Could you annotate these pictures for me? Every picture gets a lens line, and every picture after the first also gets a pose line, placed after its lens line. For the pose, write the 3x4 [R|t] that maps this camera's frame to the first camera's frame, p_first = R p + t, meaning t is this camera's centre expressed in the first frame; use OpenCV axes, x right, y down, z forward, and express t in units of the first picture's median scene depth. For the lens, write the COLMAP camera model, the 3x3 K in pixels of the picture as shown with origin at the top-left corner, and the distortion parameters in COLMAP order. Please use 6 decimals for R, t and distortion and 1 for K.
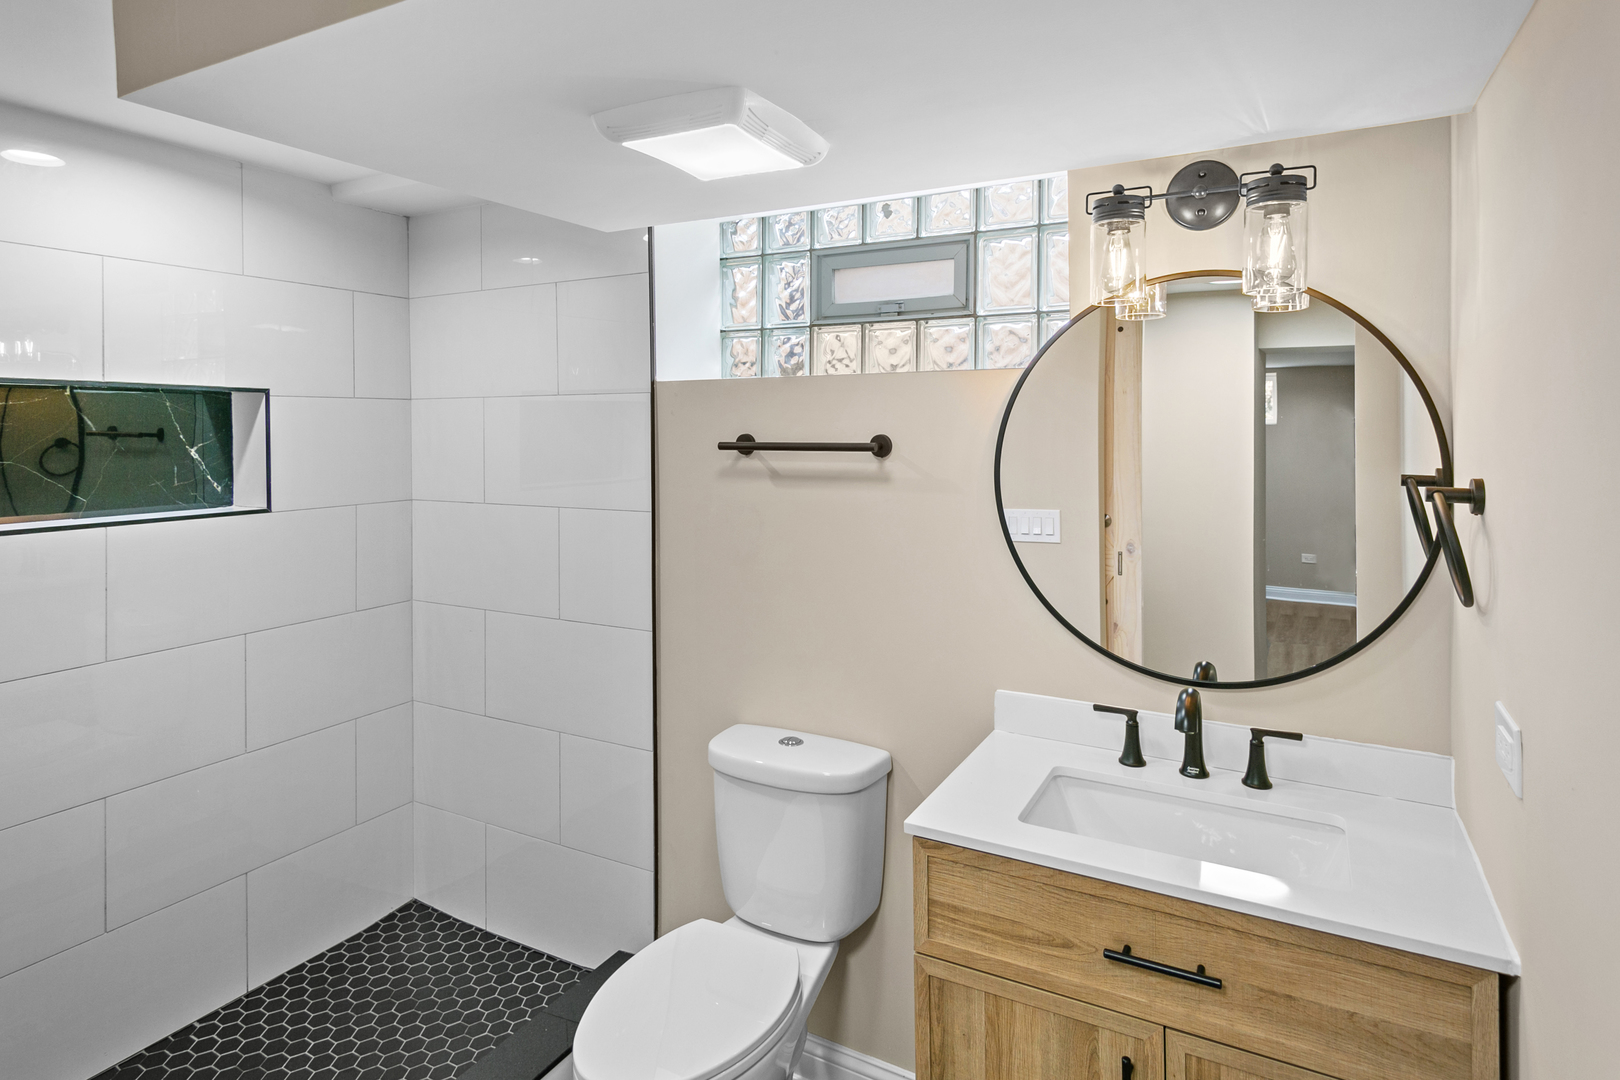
lens RADIAL K [[889.5, 0, 811.5], [0, 889.5, 426.3], [0, 0, 1]] dist [-0.003462, 0.000496]
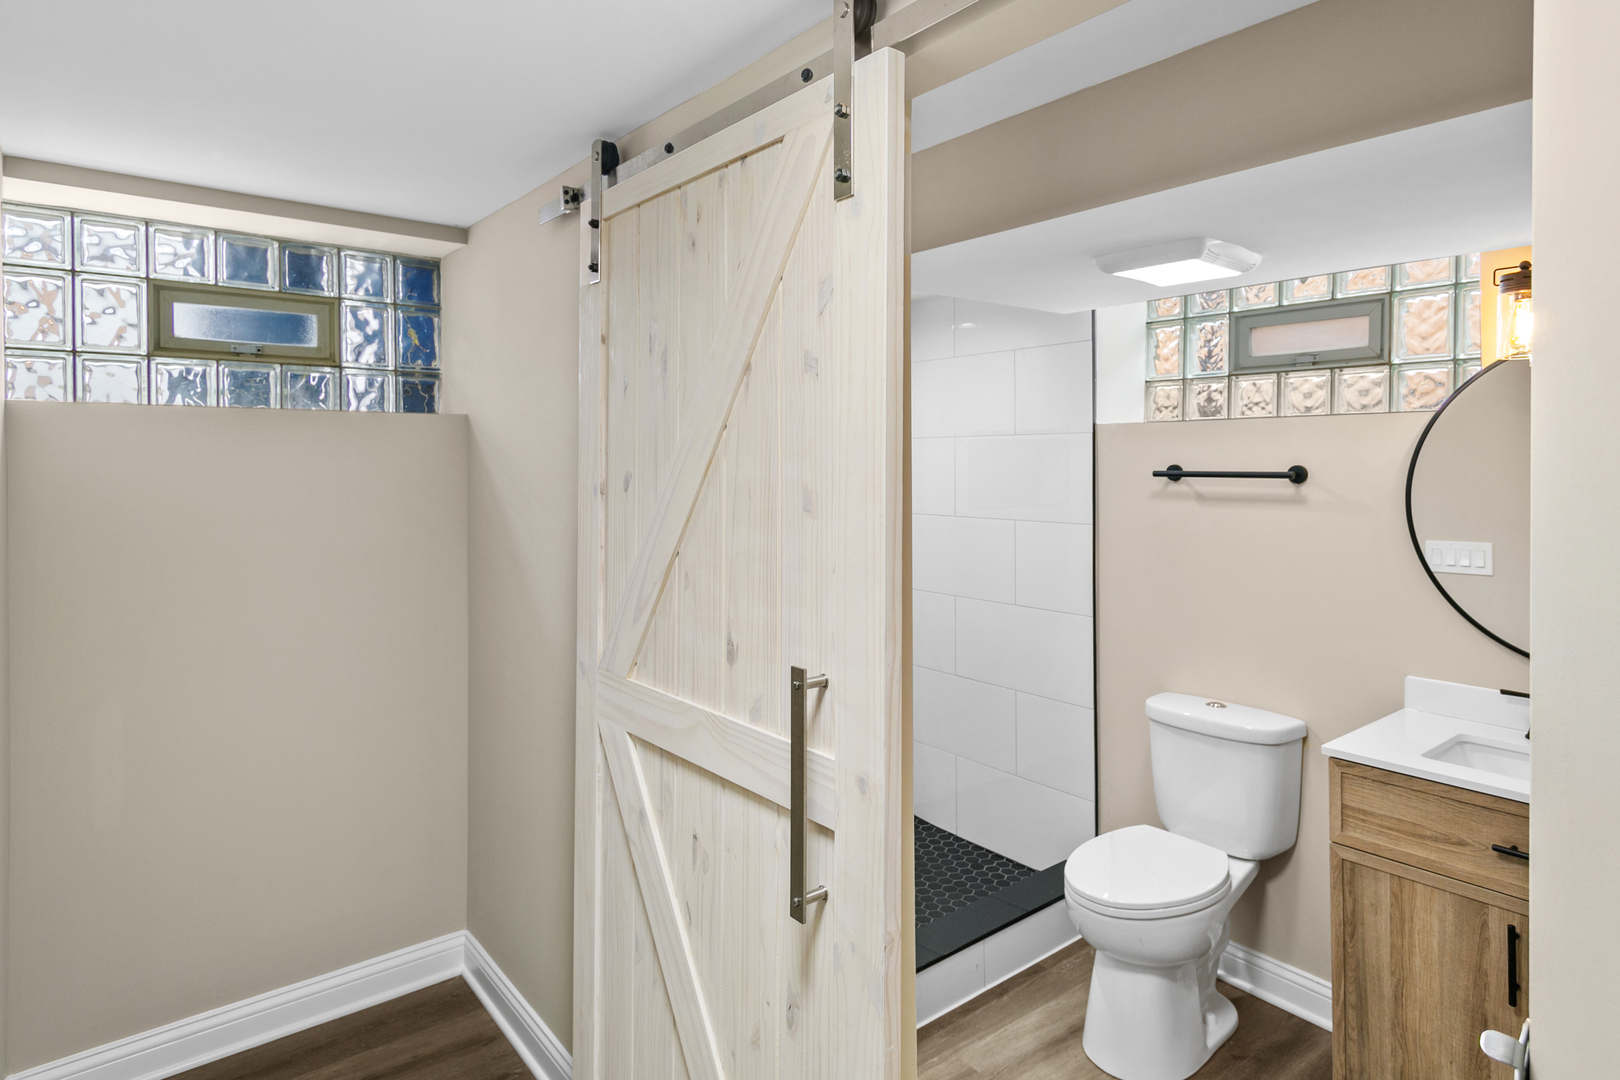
lens RADIAL K [[917.2, 0, 794.5], [0, 917.2, 467.1], [0, 0, 1]] dist [0.026700, -0.014573]
pose [[0.920223, 0.005675, -0.391353, -0.062727], [-0.003437, 0.999973, 0.006418, 0.005983], [0.391379, -0.004561, 0.920218, -0.451138]]
